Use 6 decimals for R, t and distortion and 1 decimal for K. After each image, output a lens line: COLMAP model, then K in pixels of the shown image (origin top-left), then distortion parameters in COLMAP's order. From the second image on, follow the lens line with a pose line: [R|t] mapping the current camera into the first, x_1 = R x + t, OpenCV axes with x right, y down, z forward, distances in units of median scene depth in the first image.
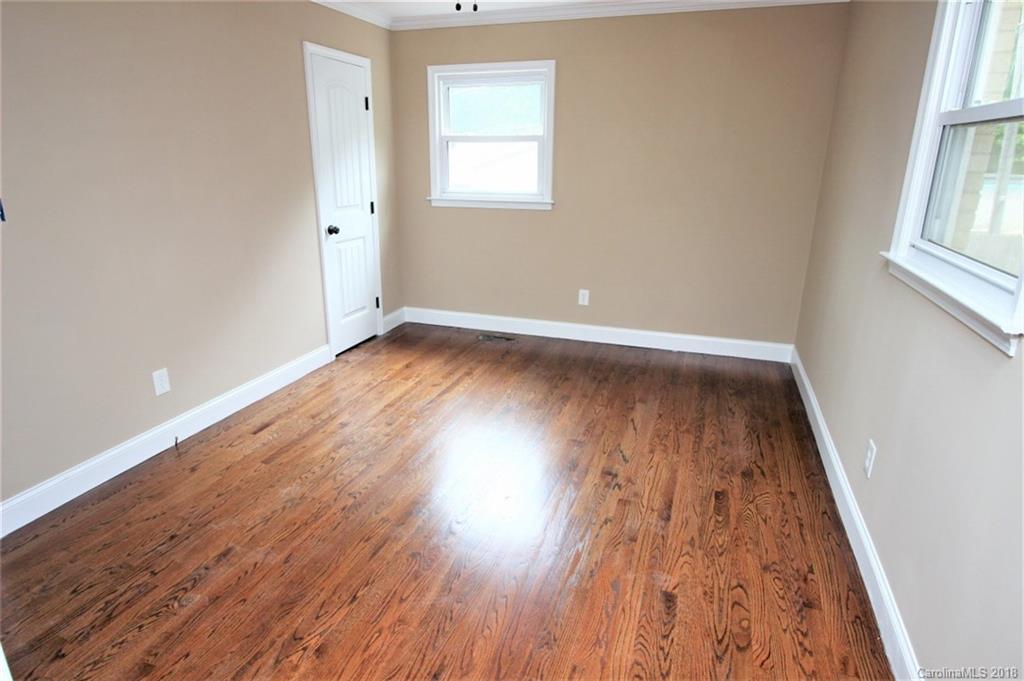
lens RADIAL K [[581.2, 0, 510.4], [0, 581.2, 329.2], [0, 0, 1]] dist [0.005516, -0.011927]
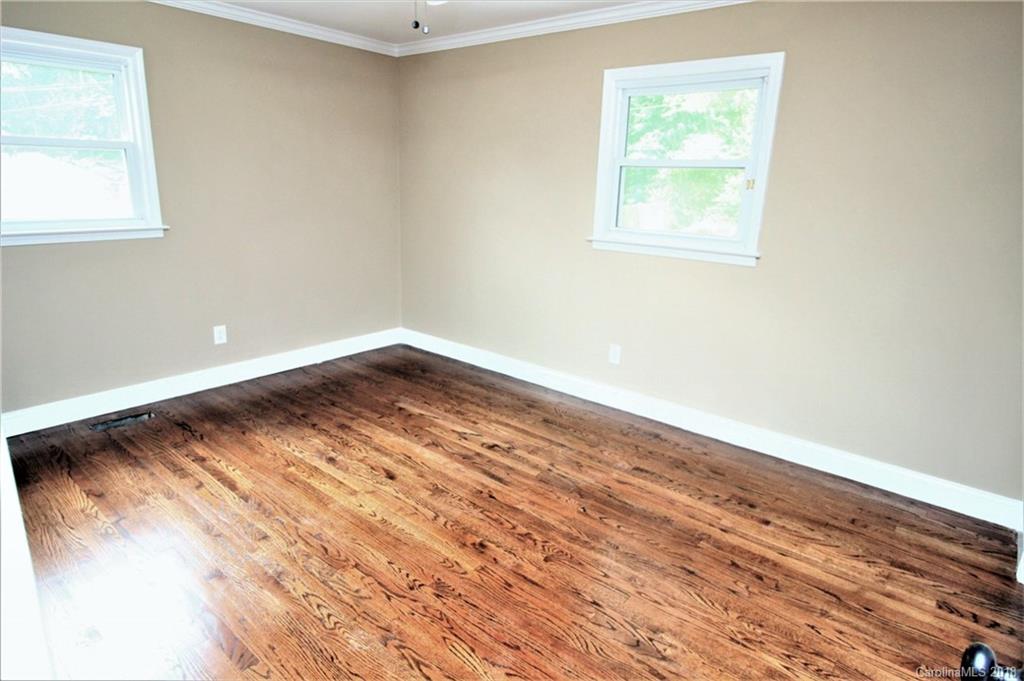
lens RADIAL K [[581.2, 0, 510.4], [0, 581.2, 329.2], [0, 0, 1]] dist [0.005516, -0.011927]
pose [[0.354400, -0.226394, 0.907274, -0.619927], [0.240143, 0.959744, 0.145682, -0.105913], [-0.903732, 0.166246, 0.394500, 0.343492]]
